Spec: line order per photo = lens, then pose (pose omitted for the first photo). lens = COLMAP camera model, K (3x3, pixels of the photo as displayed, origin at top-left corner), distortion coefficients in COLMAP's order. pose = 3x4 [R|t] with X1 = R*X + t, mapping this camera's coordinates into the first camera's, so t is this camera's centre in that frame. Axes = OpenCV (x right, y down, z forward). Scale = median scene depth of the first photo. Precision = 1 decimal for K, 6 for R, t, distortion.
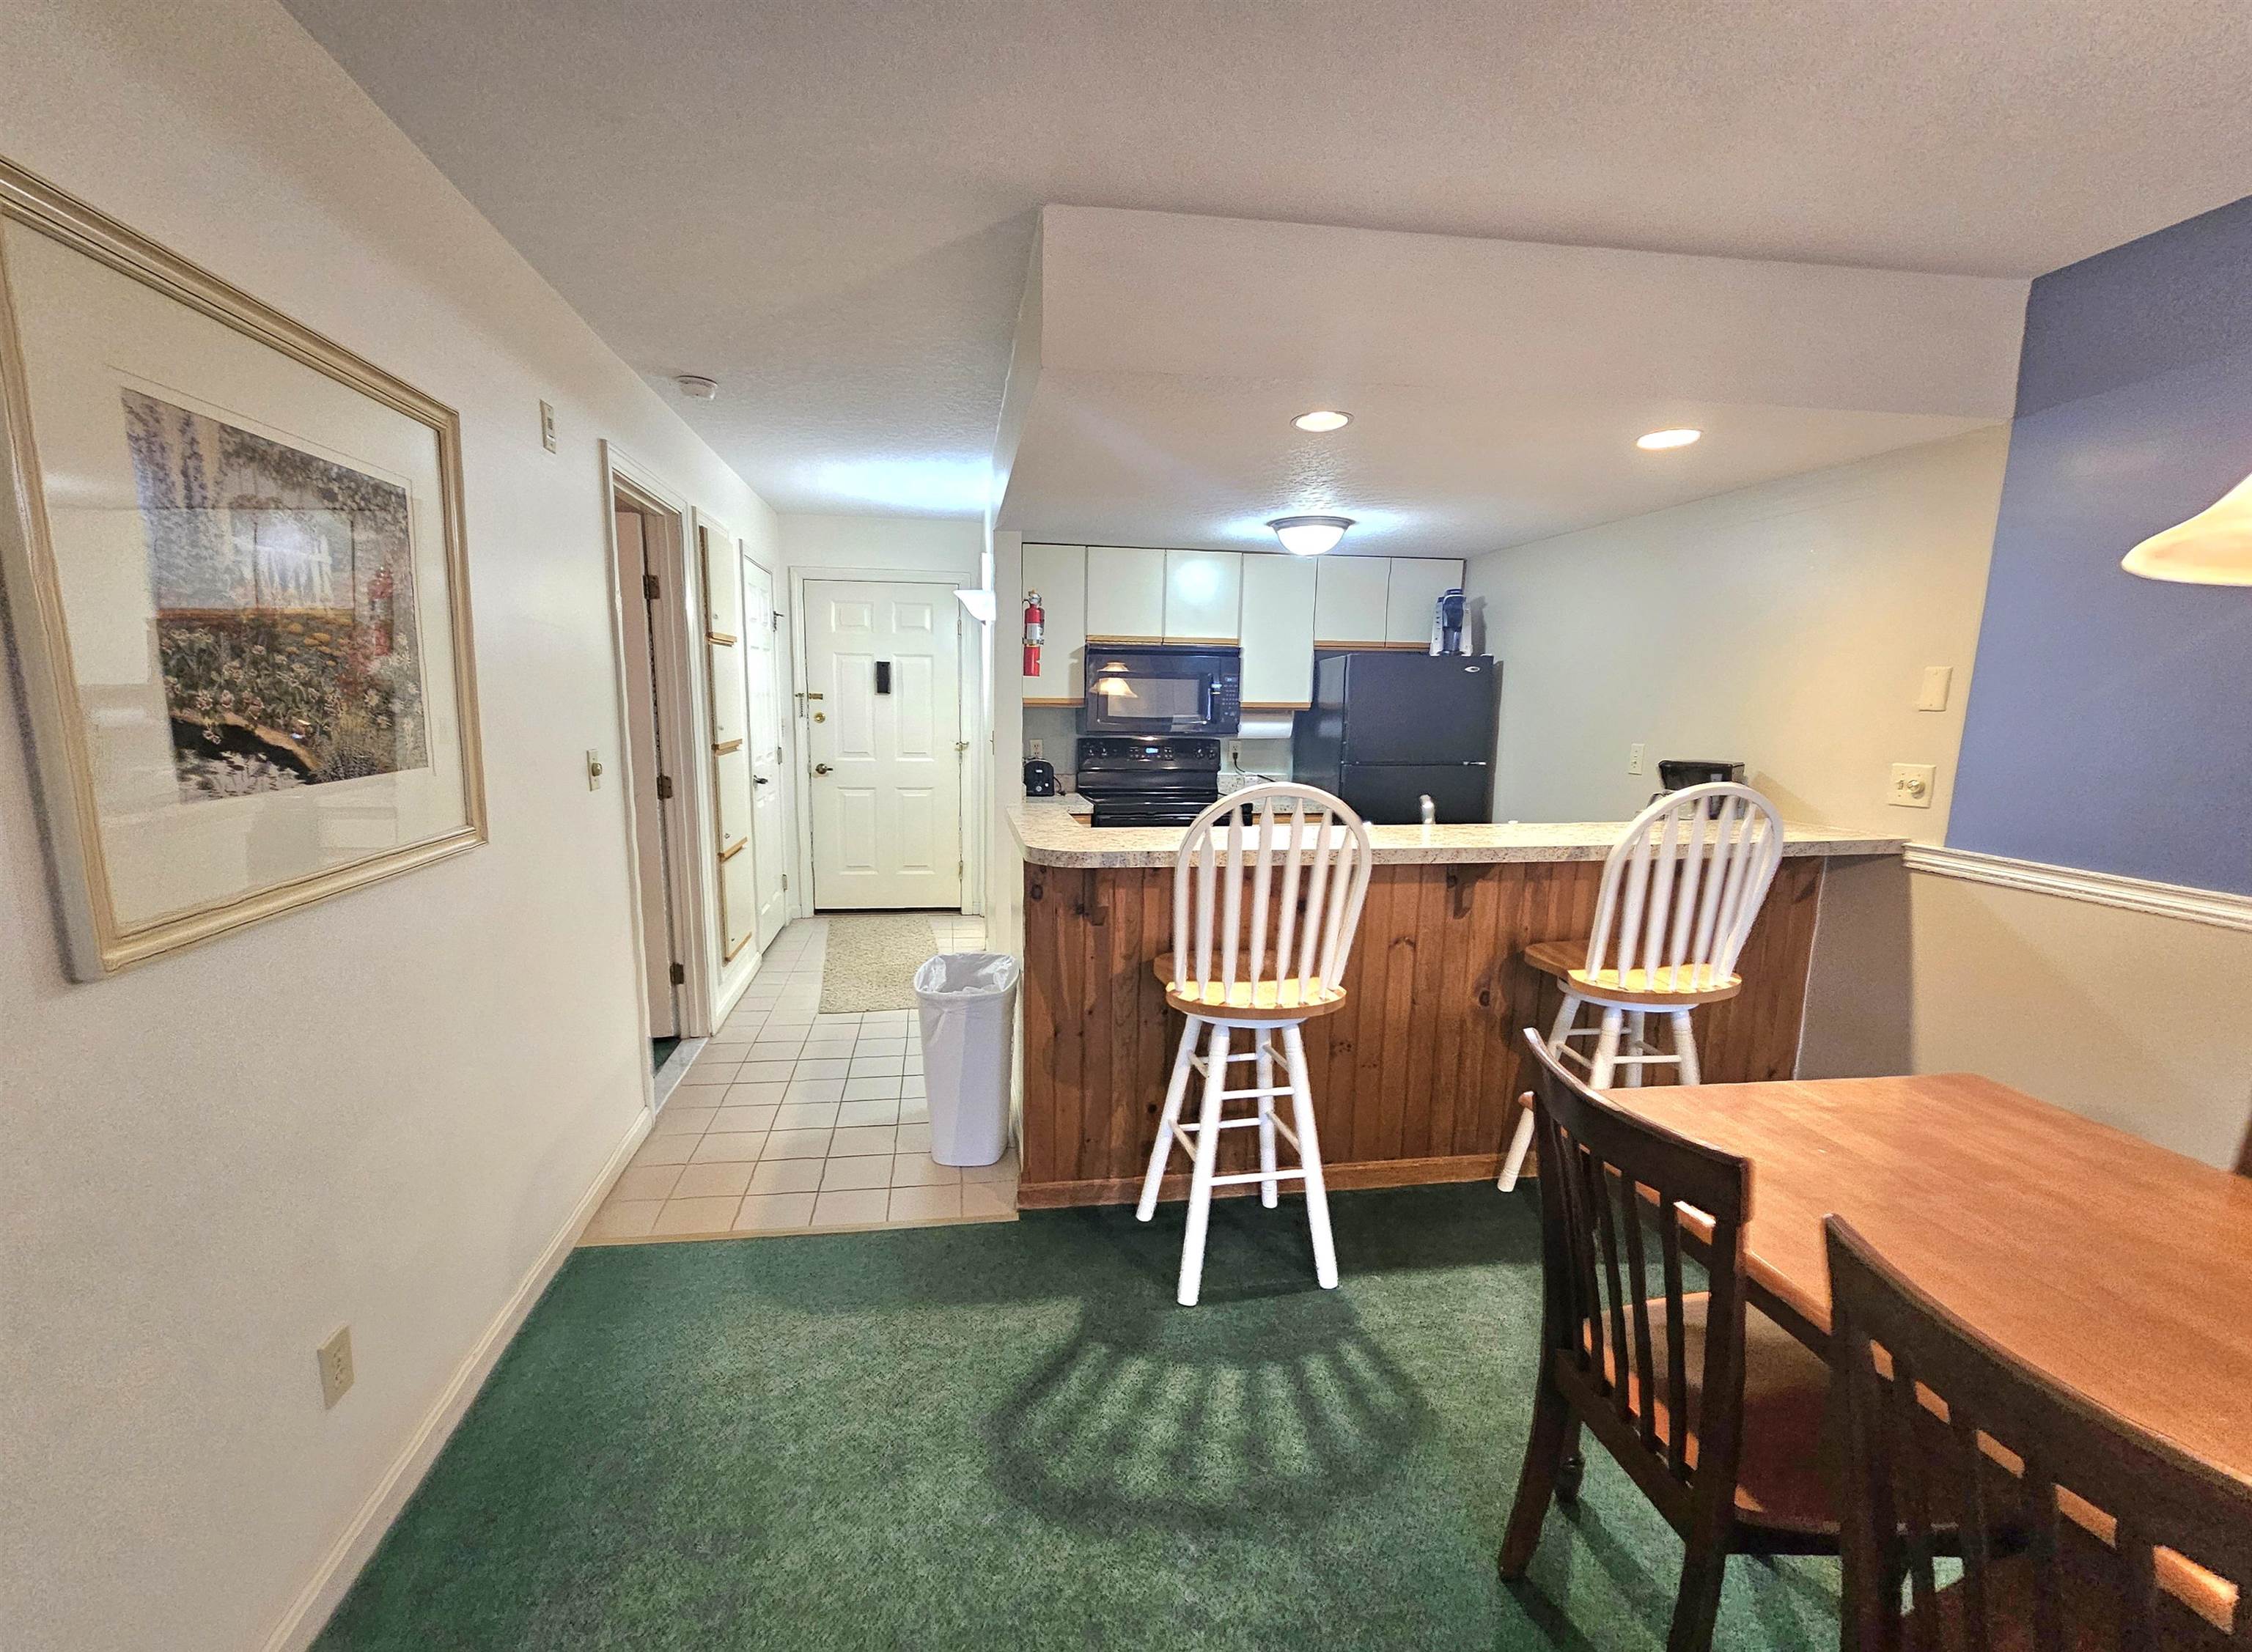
lens RADIAL K [[956.3, 0, 1089.9], [0, 956.3, 861.2], [0, 0, 1]] dist [-0.005760, 0.002025]
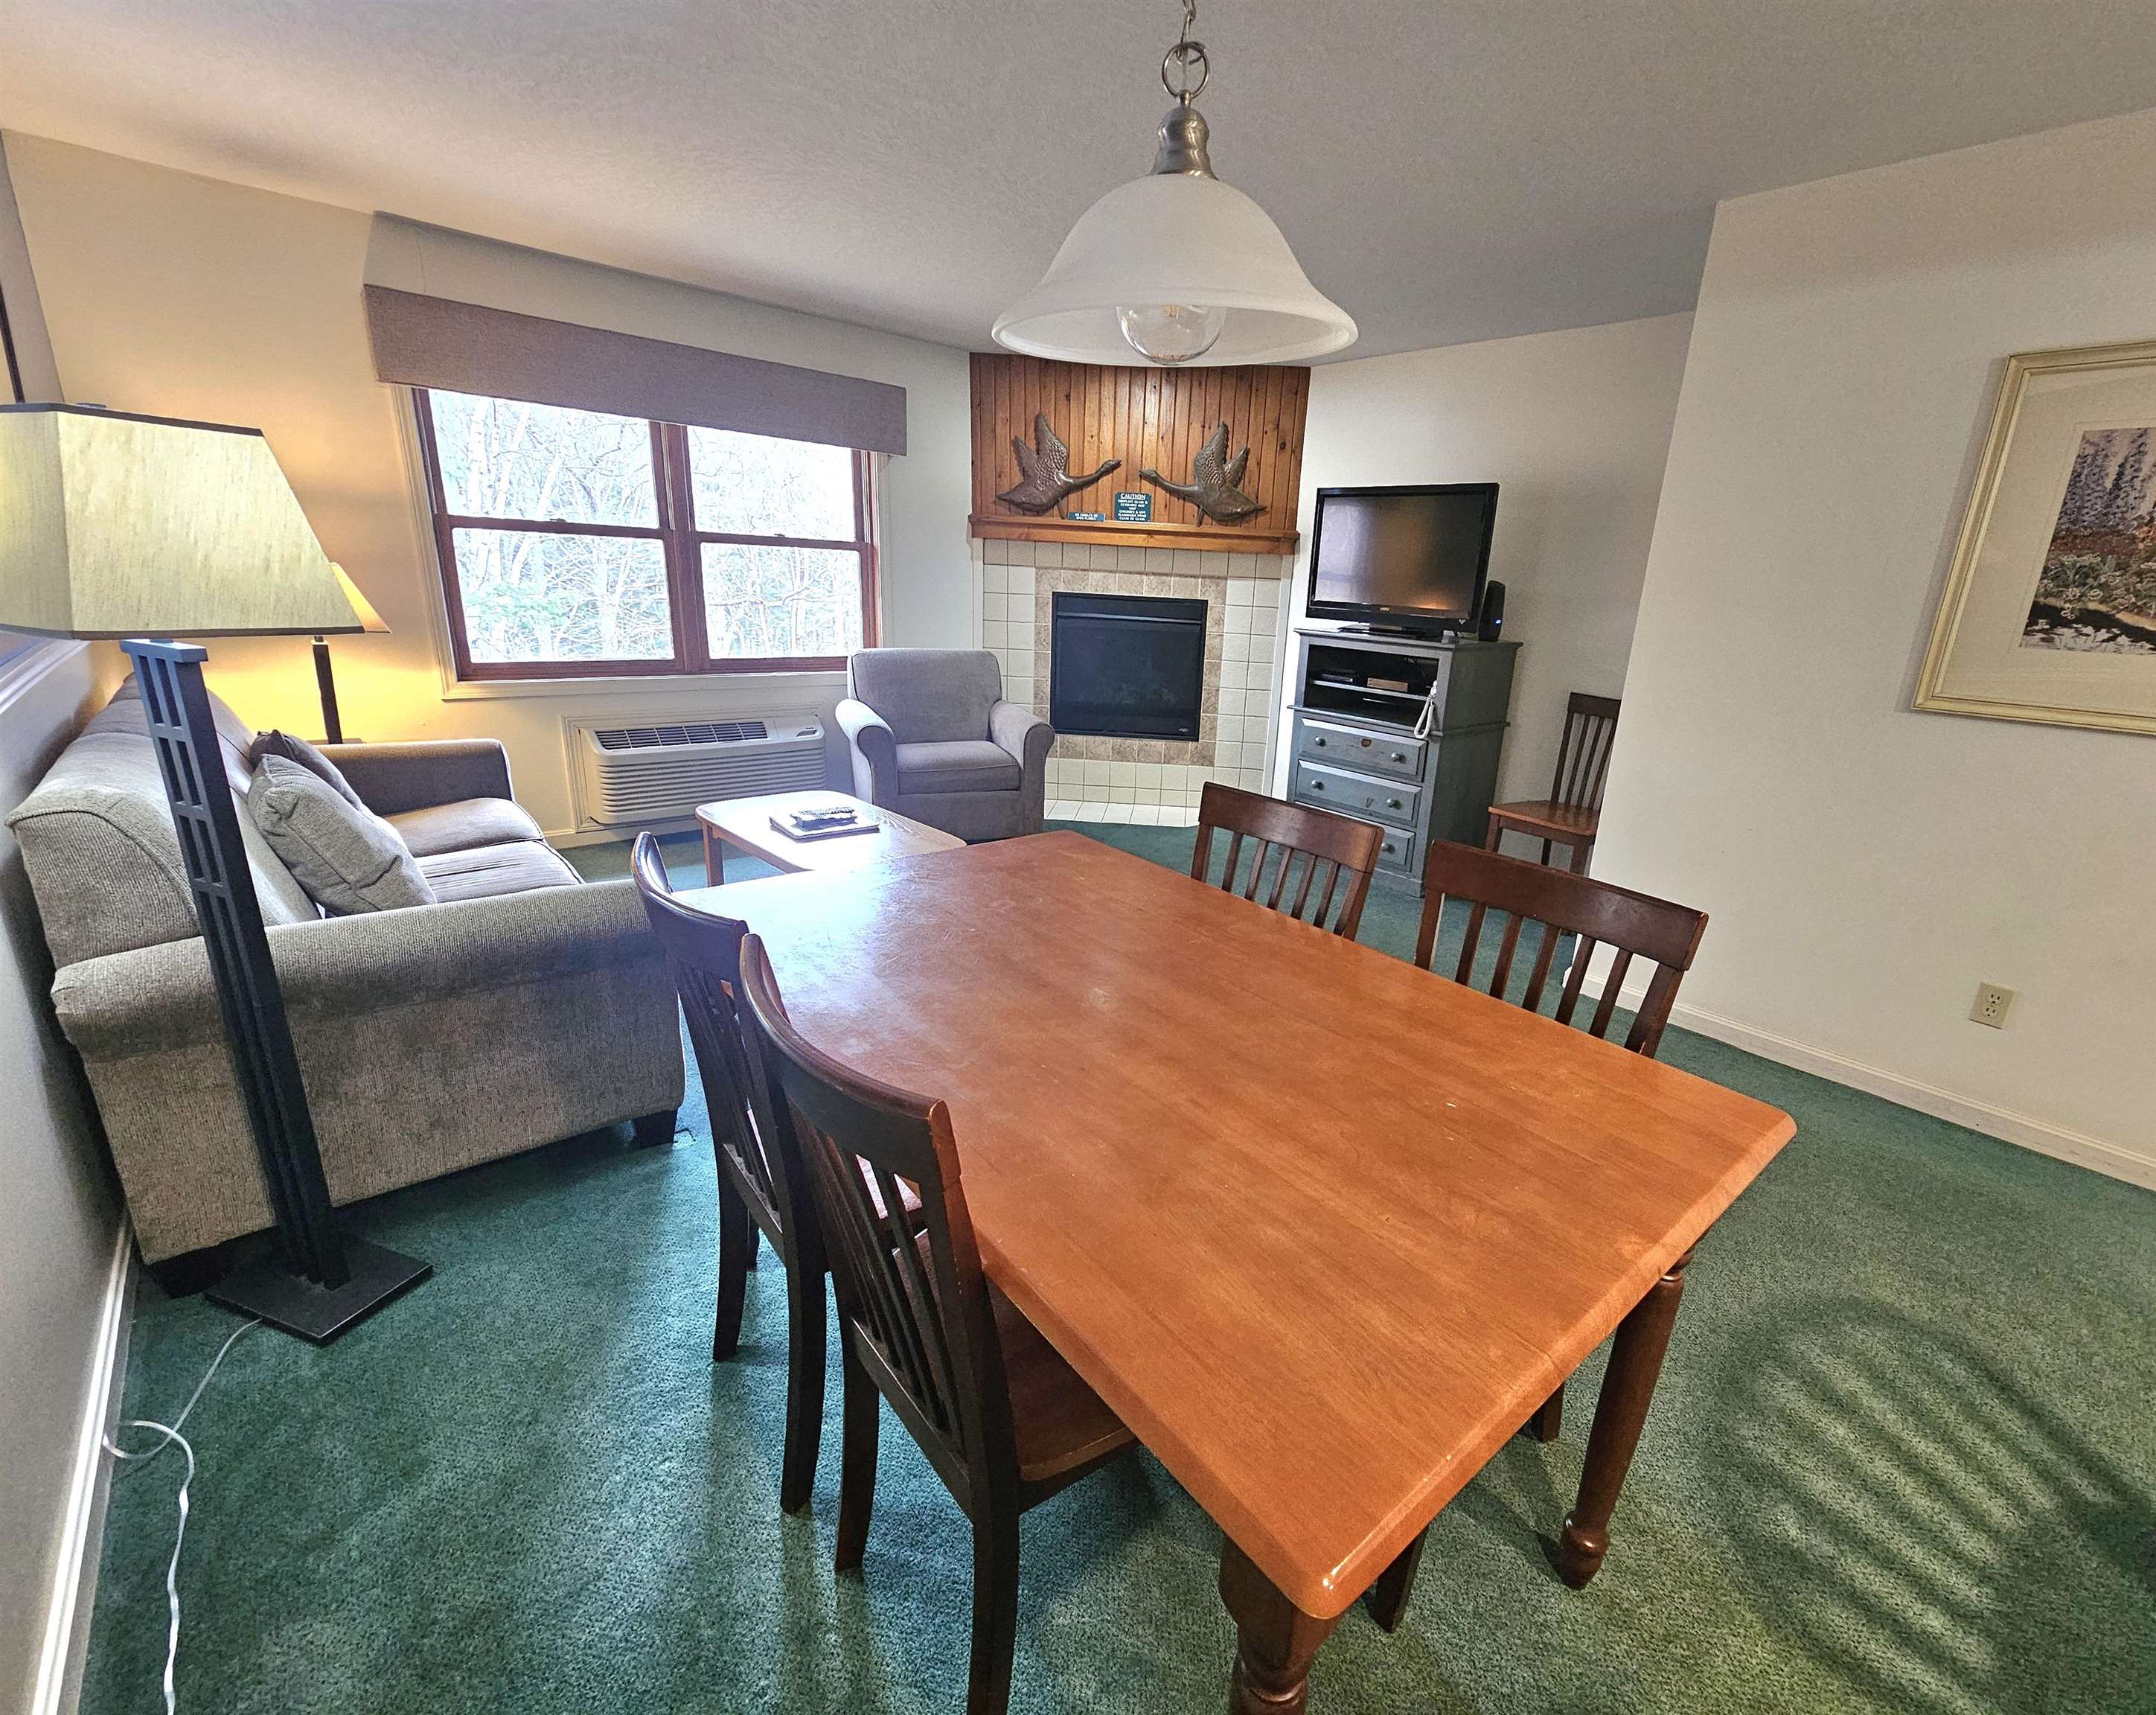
lens RADIAL K [[928.5, 0, 1163.3], [0, 928.5, 853.8], [0, 0, 1]] dist [-0.000057, 0.000210]
pose [[-0.821903, 0.108535, -0.559191, 0.708287], [-0.158984, 0.898961, 0.408158, -0.076940], [0.546991, 0.424369, -0.721604, 0.695573]]
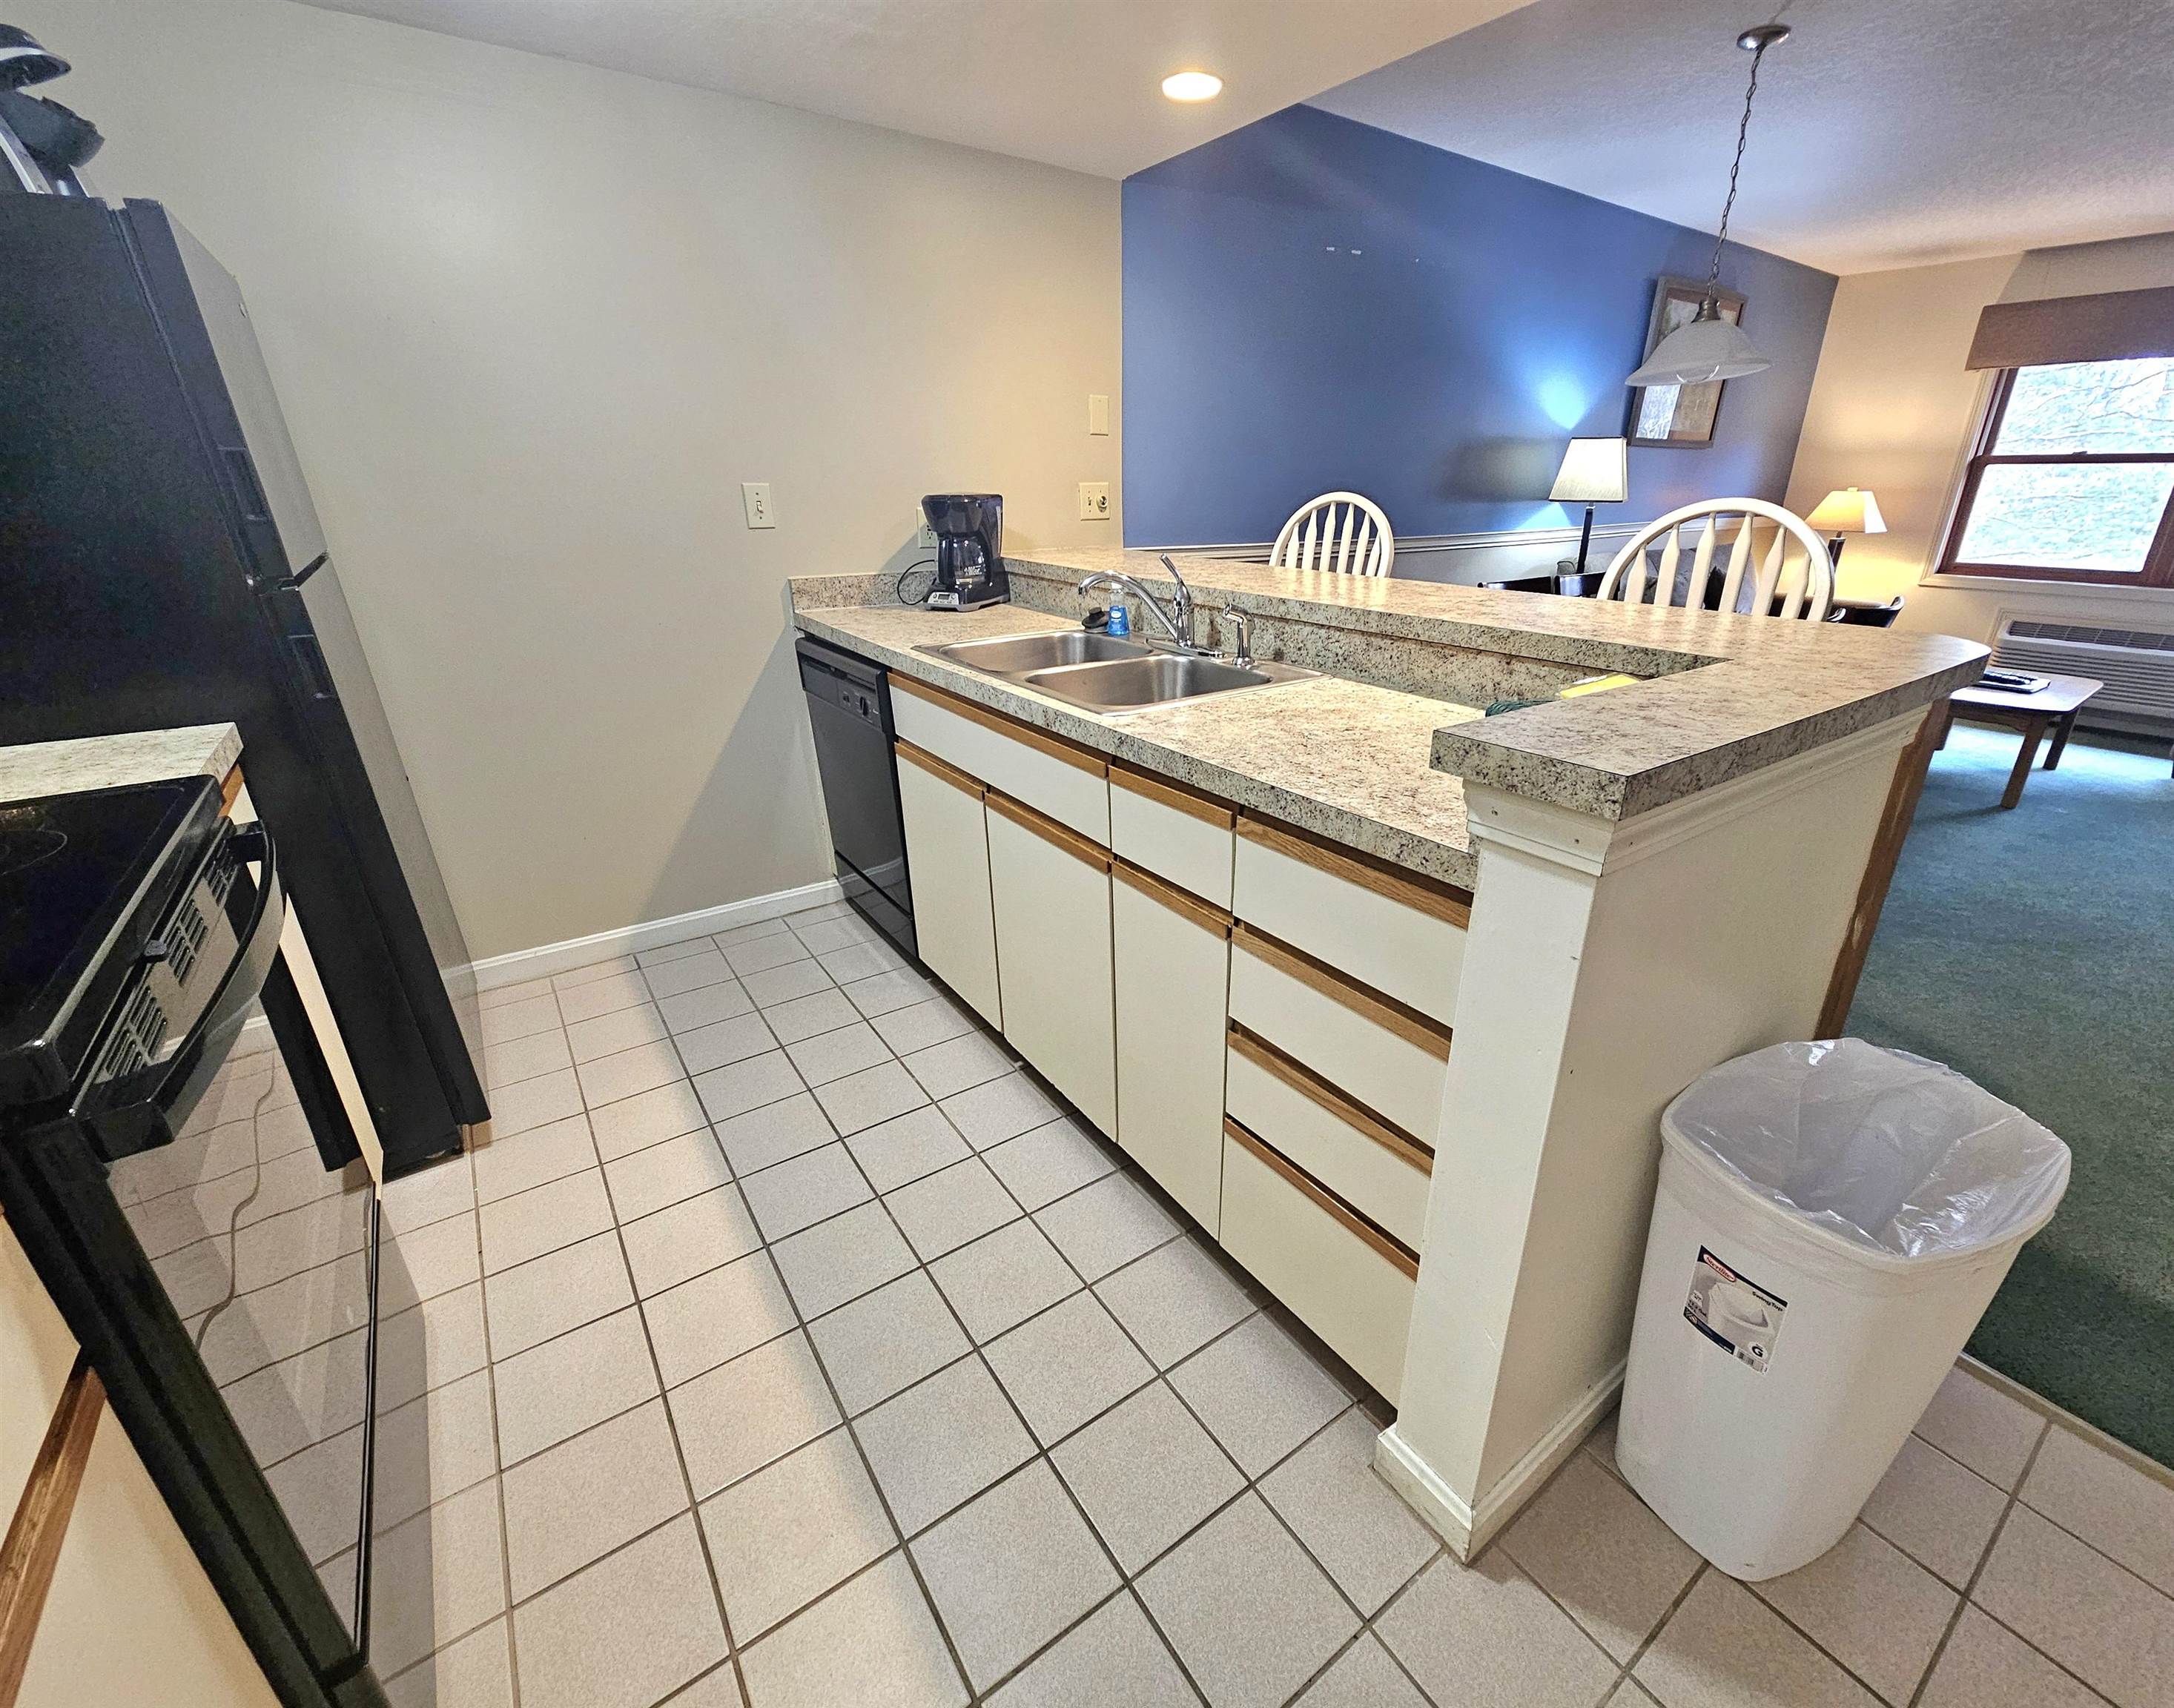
lens RADIAL K [[936.1, 0, 1151.0], [0, 936.1, 852.2], [0, 0, 1]] dist [-0.000057, 0.000210]
pose [[-0.472120, -0.337292, 0.814455, -0.282993], [0.143094, 0.882330, 0.448350, -0.198764], [-0.869843, 0.328219, -0.368301, 1.447848]]
